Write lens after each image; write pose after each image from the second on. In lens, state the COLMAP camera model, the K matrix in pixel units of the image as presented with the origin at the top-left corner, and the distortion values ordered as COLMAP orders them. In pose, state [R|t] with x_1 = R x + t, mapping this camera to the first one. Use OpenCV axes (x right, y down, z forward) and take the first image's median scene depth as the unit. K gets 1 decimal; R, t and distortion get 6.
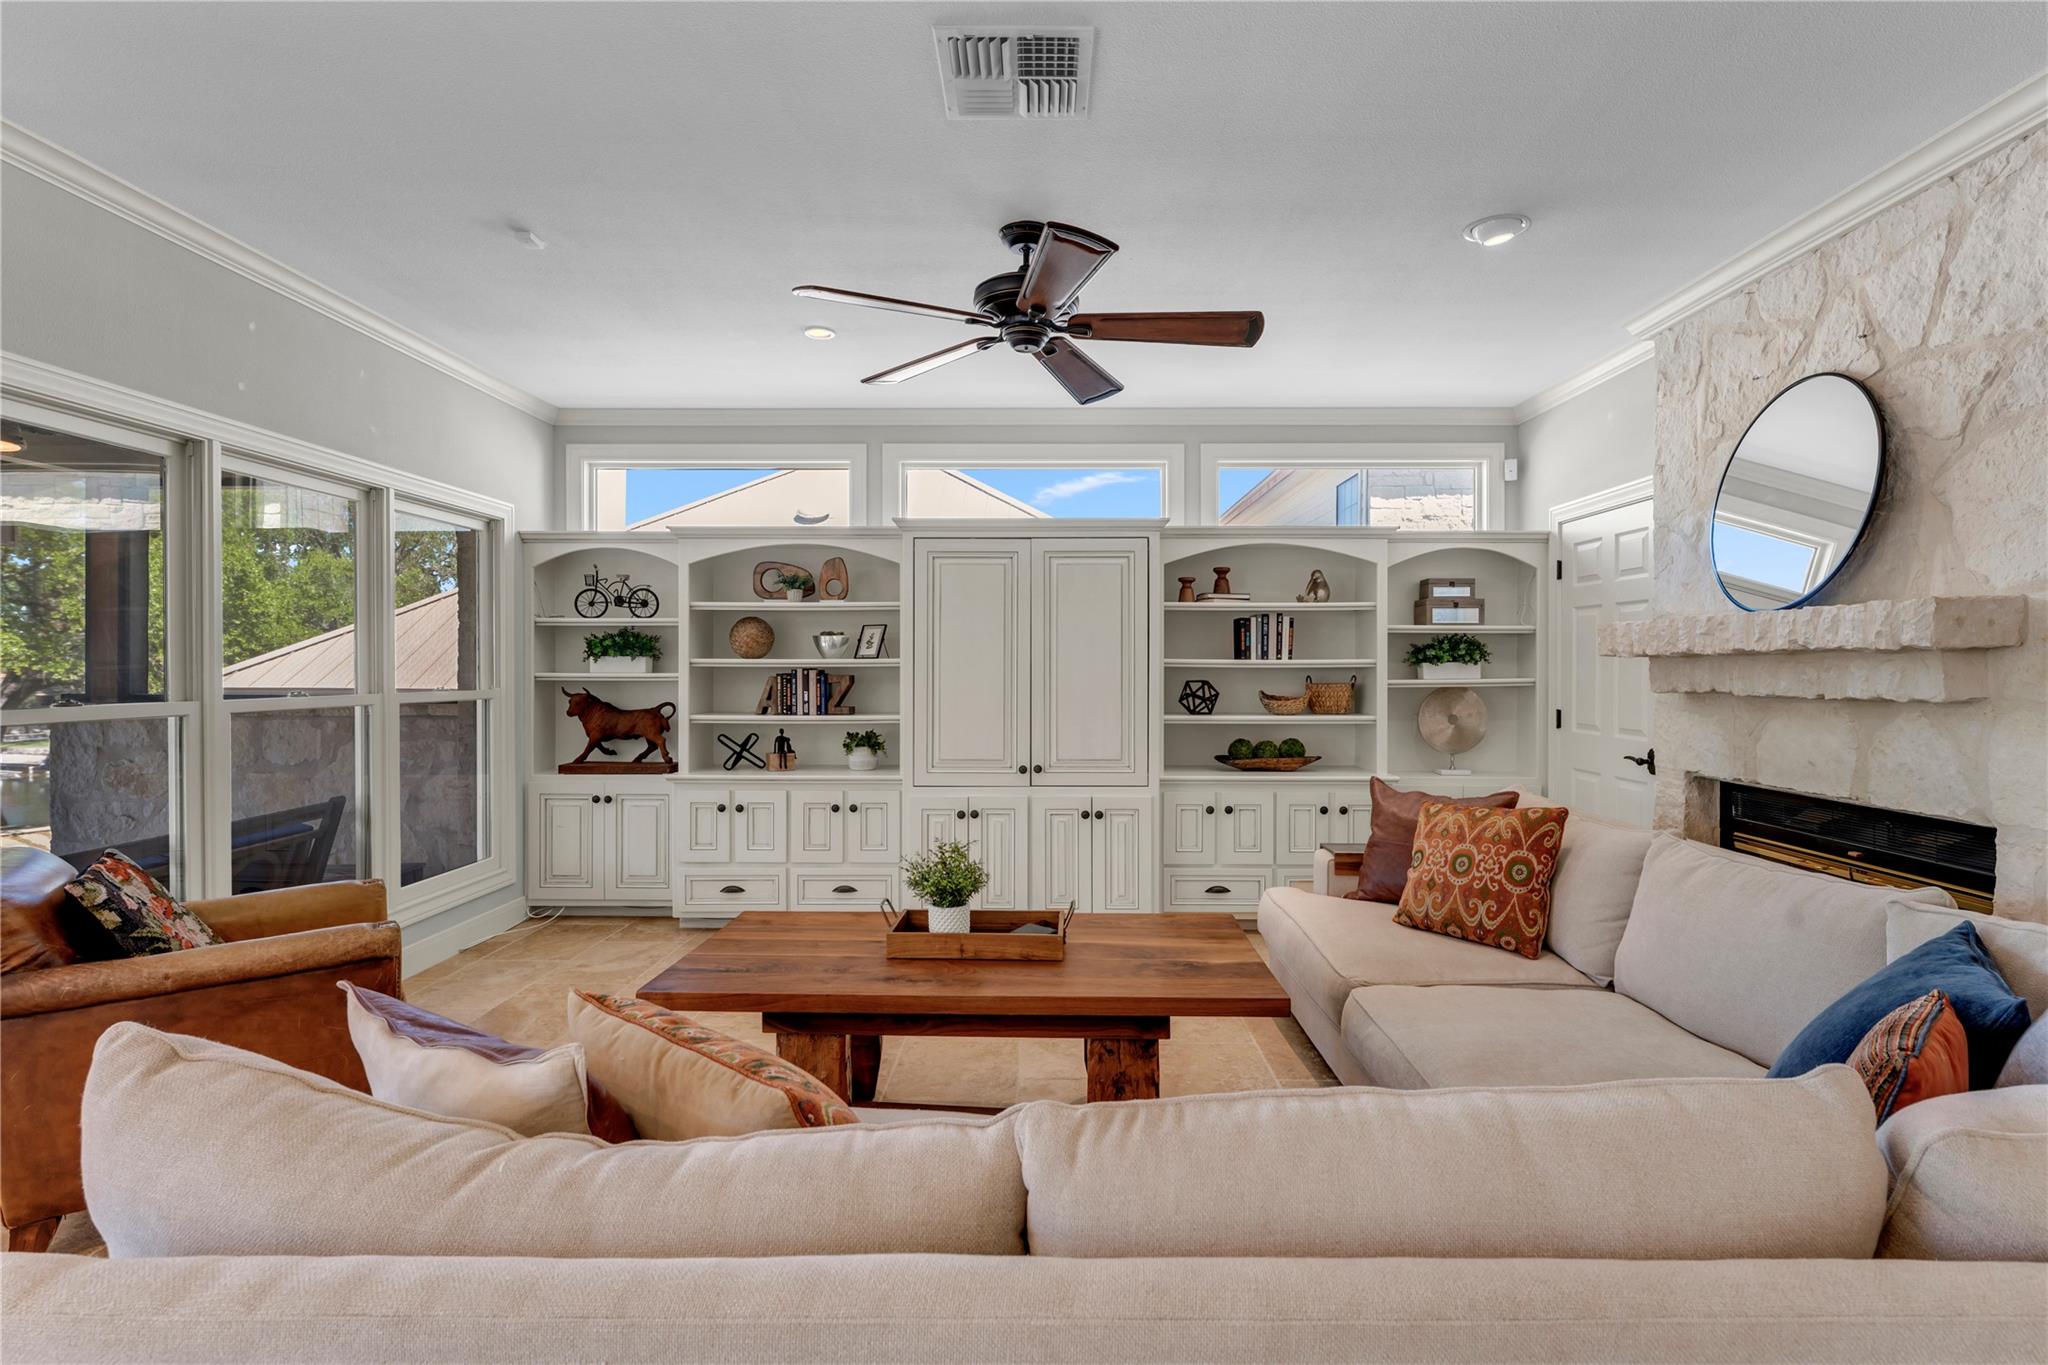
lens RADIAL K [[968.1, 0, 1035.8], [0, 968.1, 671.8], [0, 0, 1]] dist [0.001344, -0.001651]
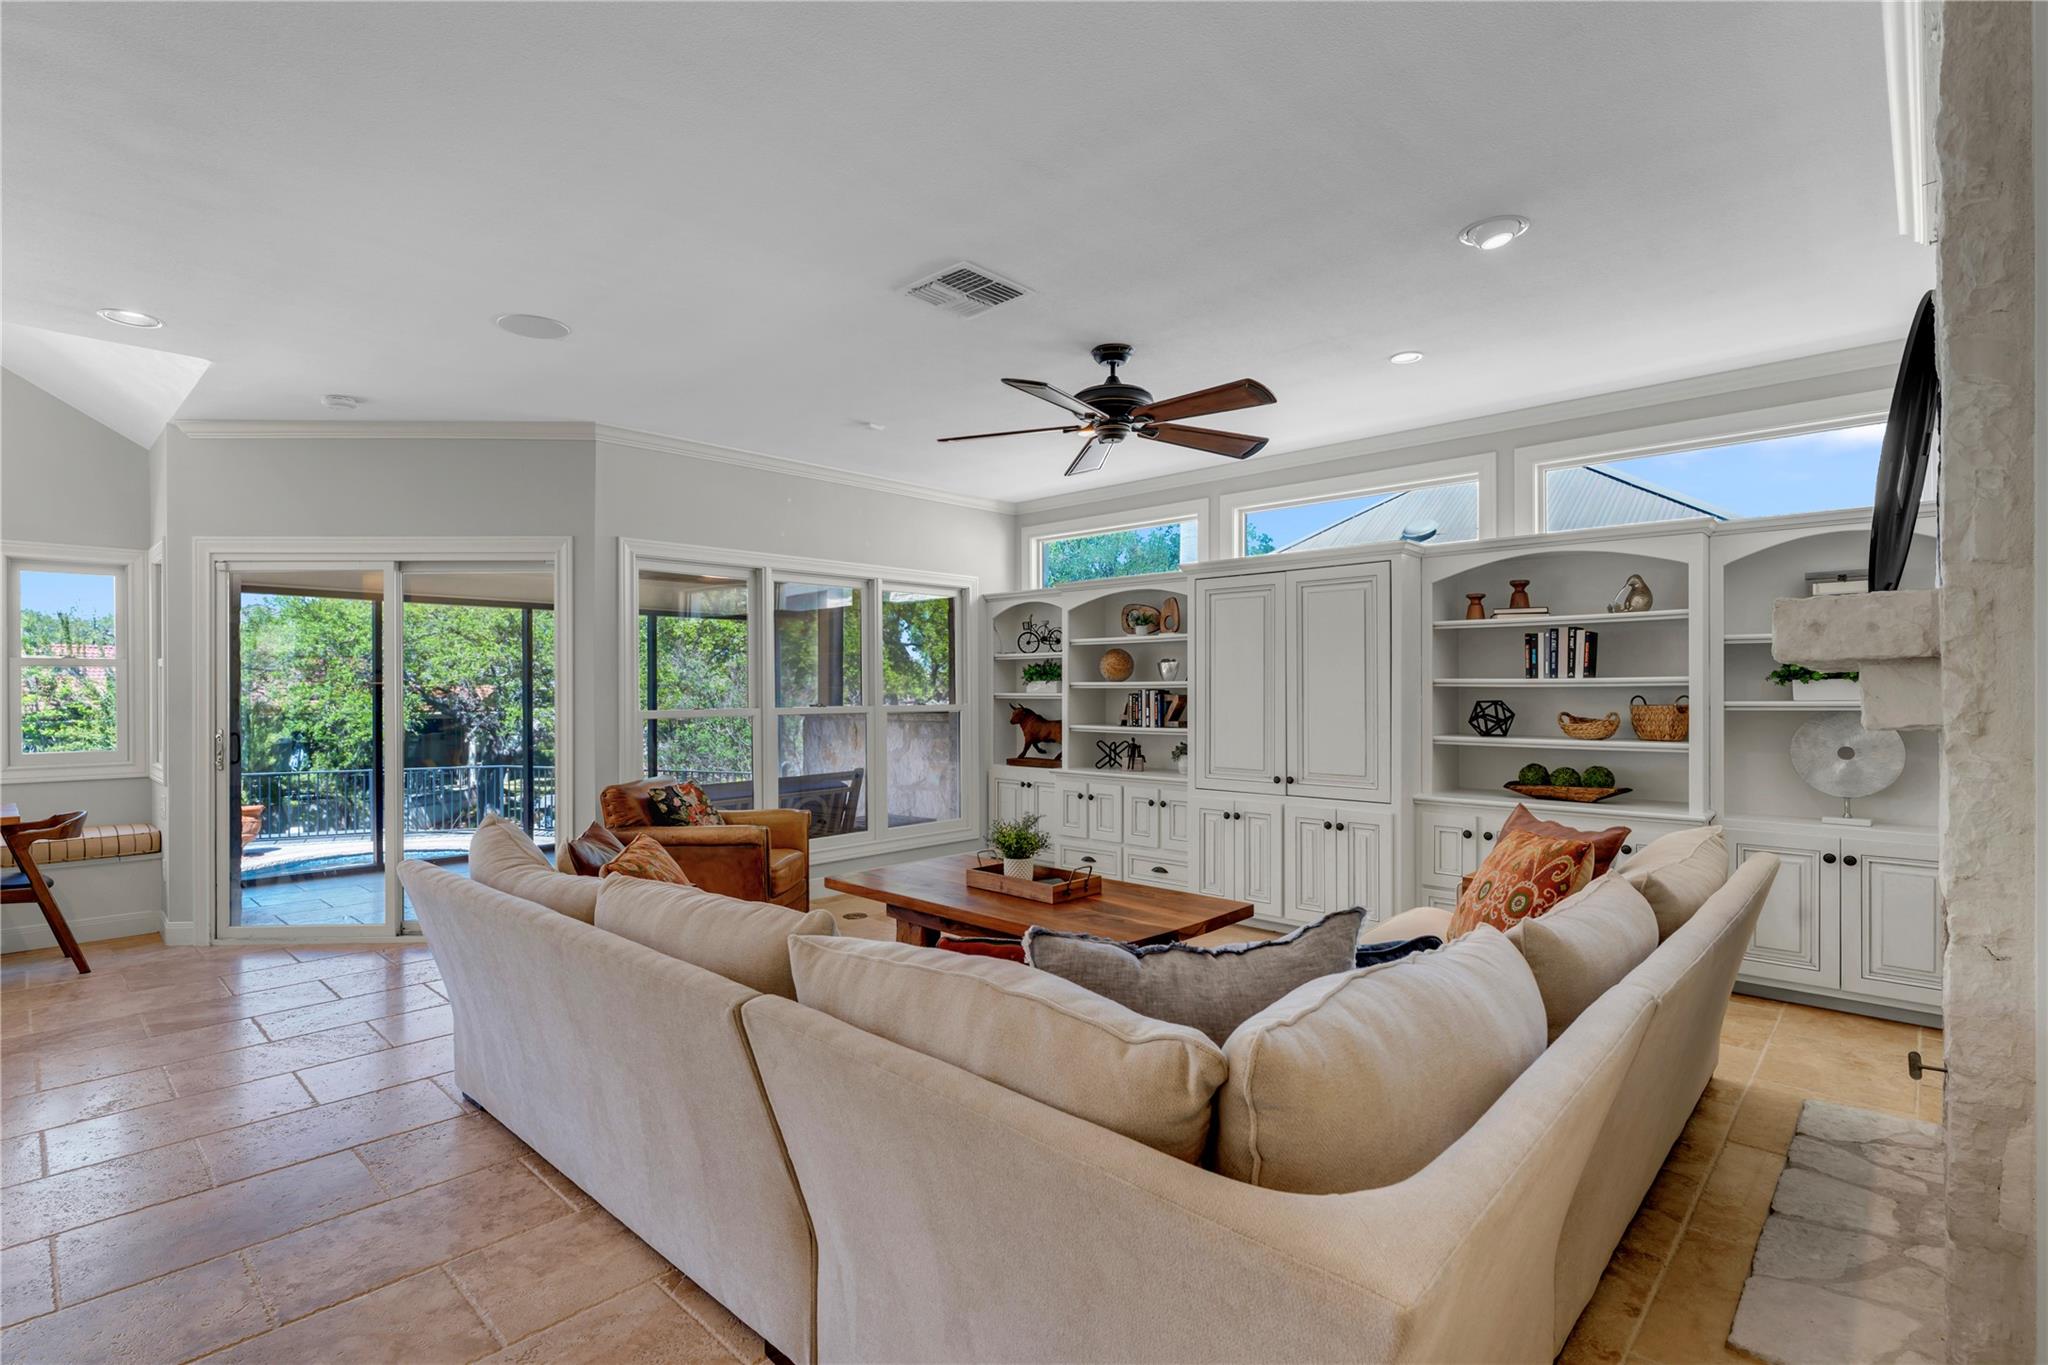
lens RADIAL K [[968.1, 0, 1021.1], [0, 968.1, 686.2], [0, 0, 1]] dist [0.001344, -0.001651]
pose [[0.732807, -0.004827, -0.680420, 0.485166], [0.000711, 0.999980, -0.006328, 0.000414], [0.680436, 0.004154, 0.732795, -0.015068]]
